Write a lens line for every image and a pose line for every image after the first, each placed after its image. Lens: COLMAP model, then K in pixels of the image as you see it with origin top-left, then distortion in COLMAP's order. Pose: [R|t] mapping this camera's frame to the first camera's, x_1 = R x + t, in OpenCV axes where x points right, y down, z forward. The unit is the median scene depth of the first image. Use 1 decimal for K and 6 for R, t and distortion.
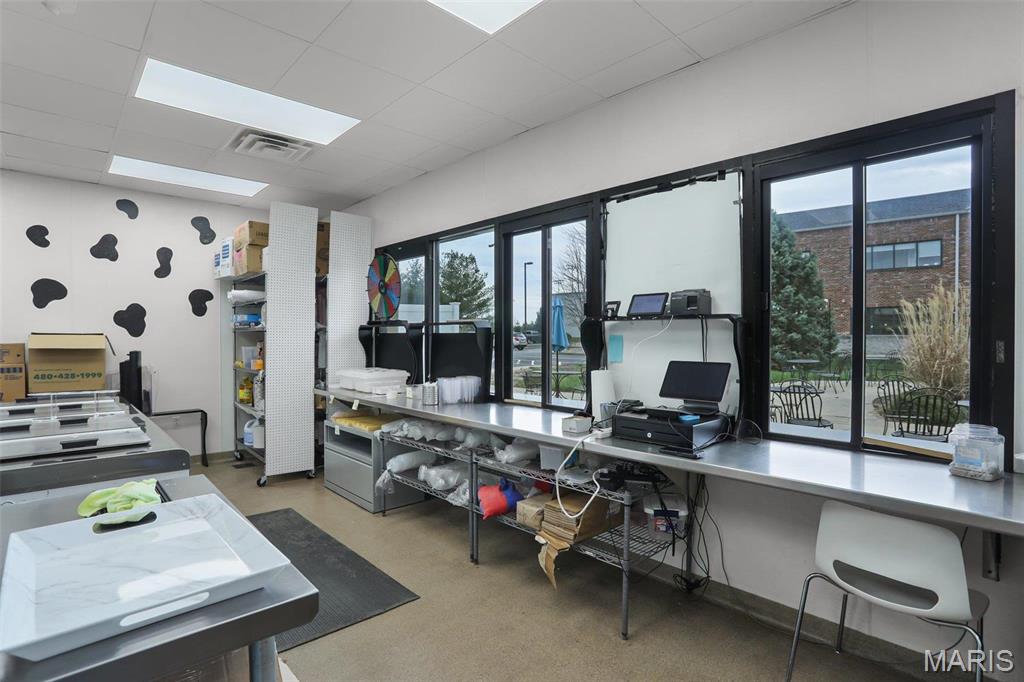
lens RADIAL K [[520.4, 0, 504.5], [0, 520.4, 337.9], [0, 0, 1]] dist [-0.029976, 0.017142]
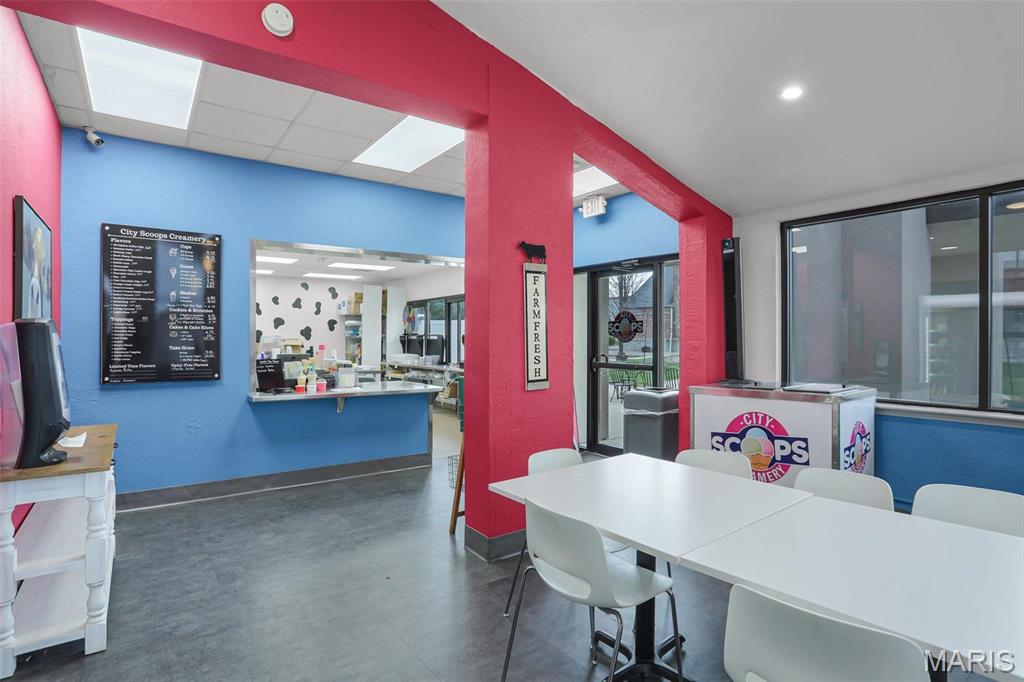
lens RADIAL K [[520.4, 0, 485.9], [0, 520.4, 339.1], [0, 0, 1]] dist [-0.029976, 0.017142]
pose [[0.989978, -0.001706, -0.141213, 0.432242], [0.001303, 0.999995, -0.002947, -0.000321], [0.141217, 0.002733, 0.989975, -1.253177]]
